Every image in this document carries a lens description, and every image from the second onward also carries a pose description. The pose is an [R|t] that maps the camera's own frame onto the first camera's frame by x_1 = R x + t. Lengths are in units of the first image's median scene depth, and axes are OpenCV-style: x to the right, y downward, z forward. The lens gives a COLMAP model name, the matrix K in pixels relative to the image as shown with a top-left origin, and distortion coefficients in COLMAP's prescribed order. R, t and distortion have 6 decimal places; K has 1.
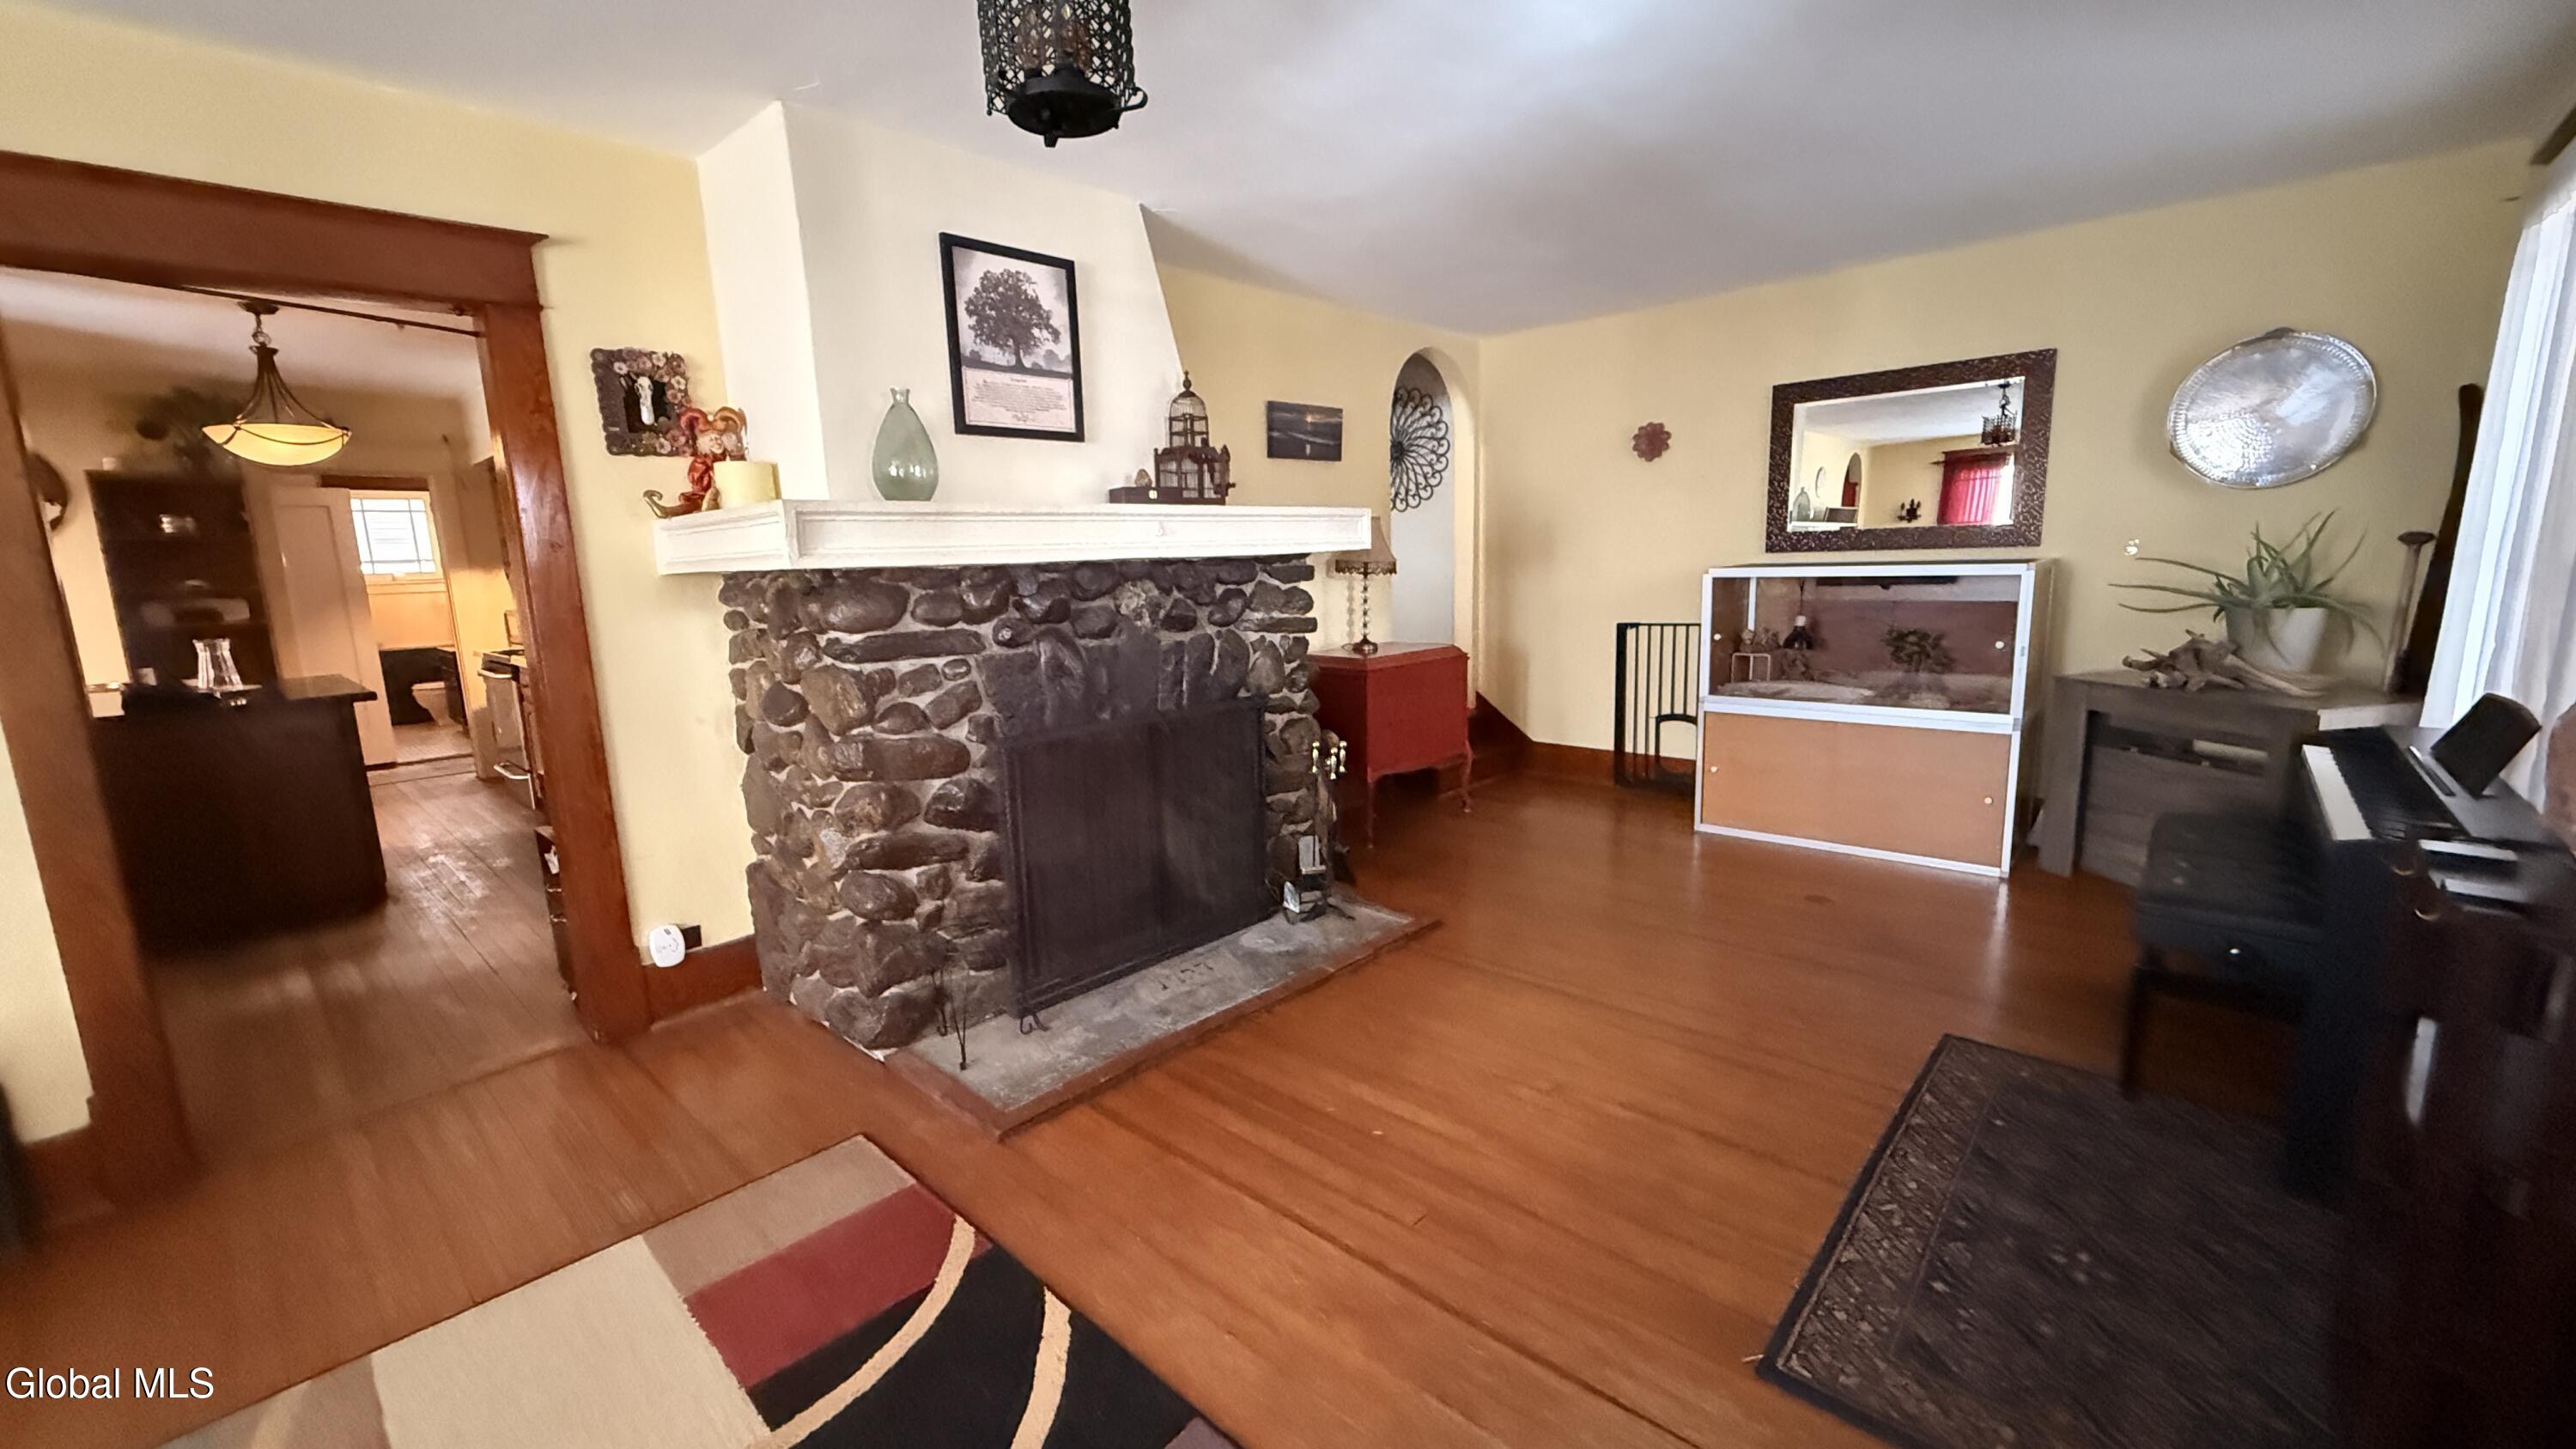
lens RADIAL K [[1026.7, 0, 1282.2], [0, 1026.7, 728.8], [0, 0, 1]] dist [0.002415, 0.000364]
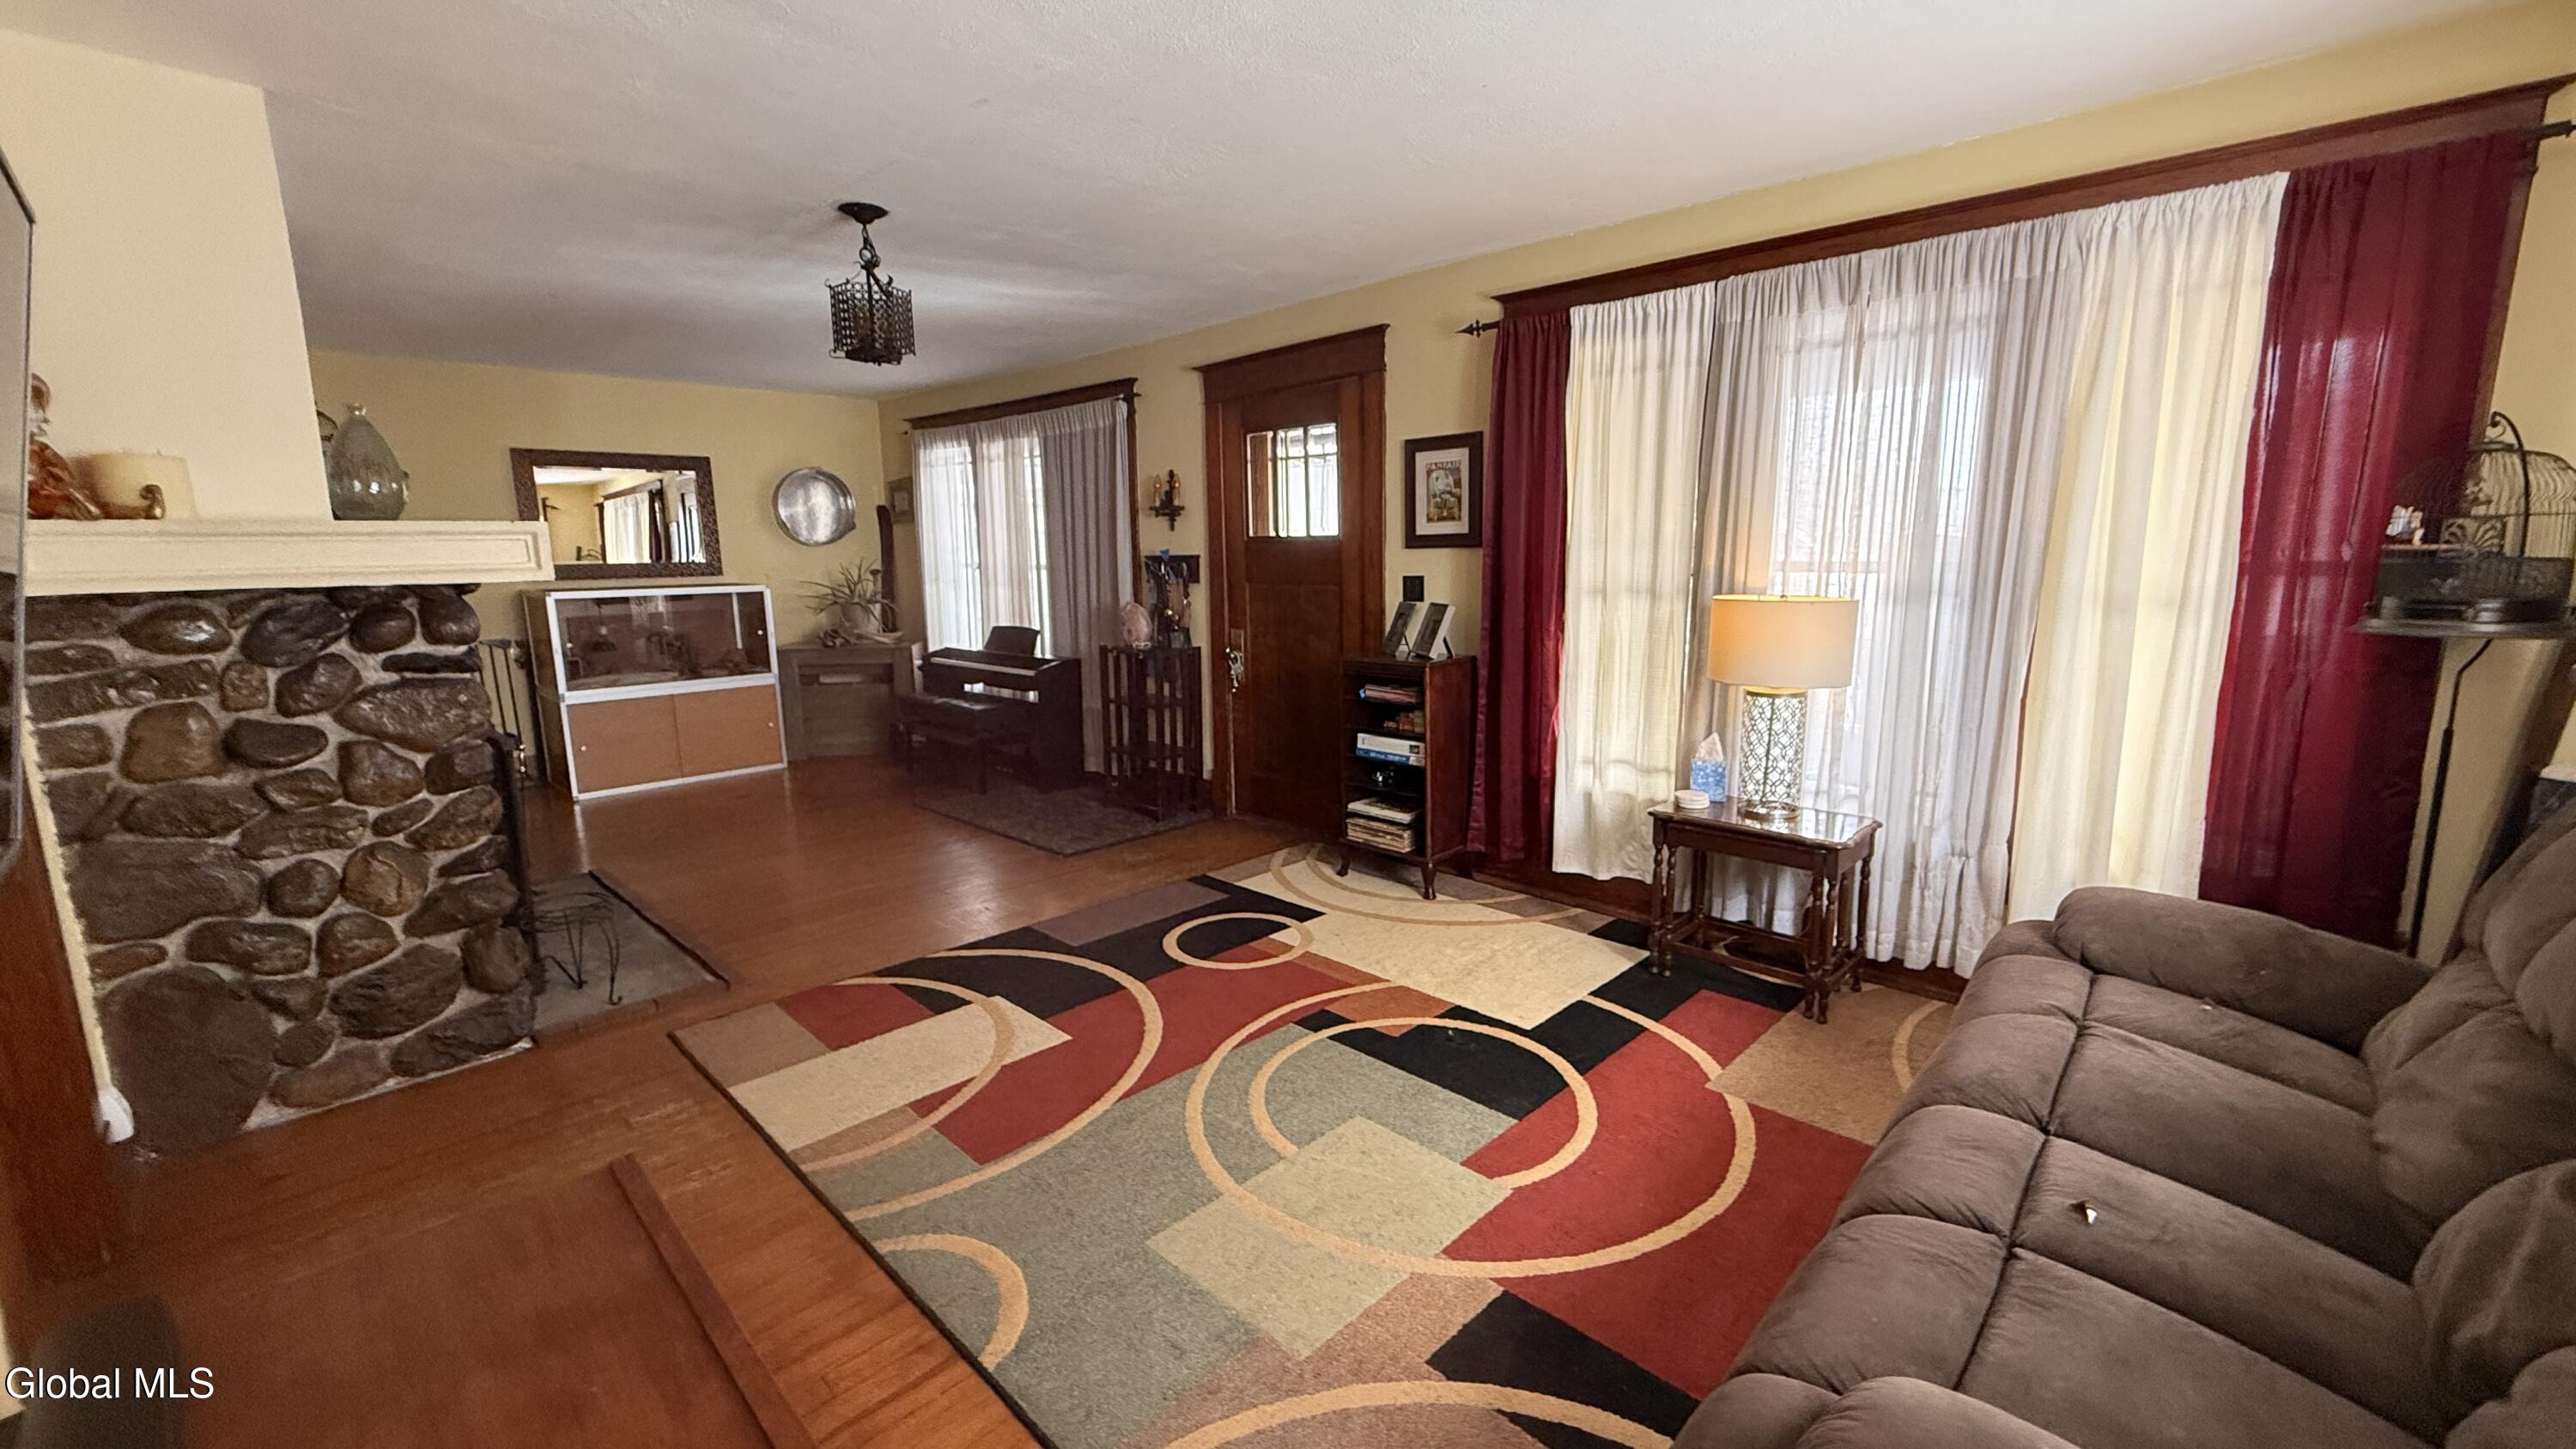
lens RADIAL K [[1026.7, 0, 1282.2], [0, 1026.7, 728.8], [0, 0, 1]] dist [0.002415, 0.000364]
pose [[0.030041, -0.144569, 0.989039, -1.351968], [0.186717, 0.972880, 0.136536, 0.004176], [-0.981954, 0.180569, 0.056220, 0.118169]]
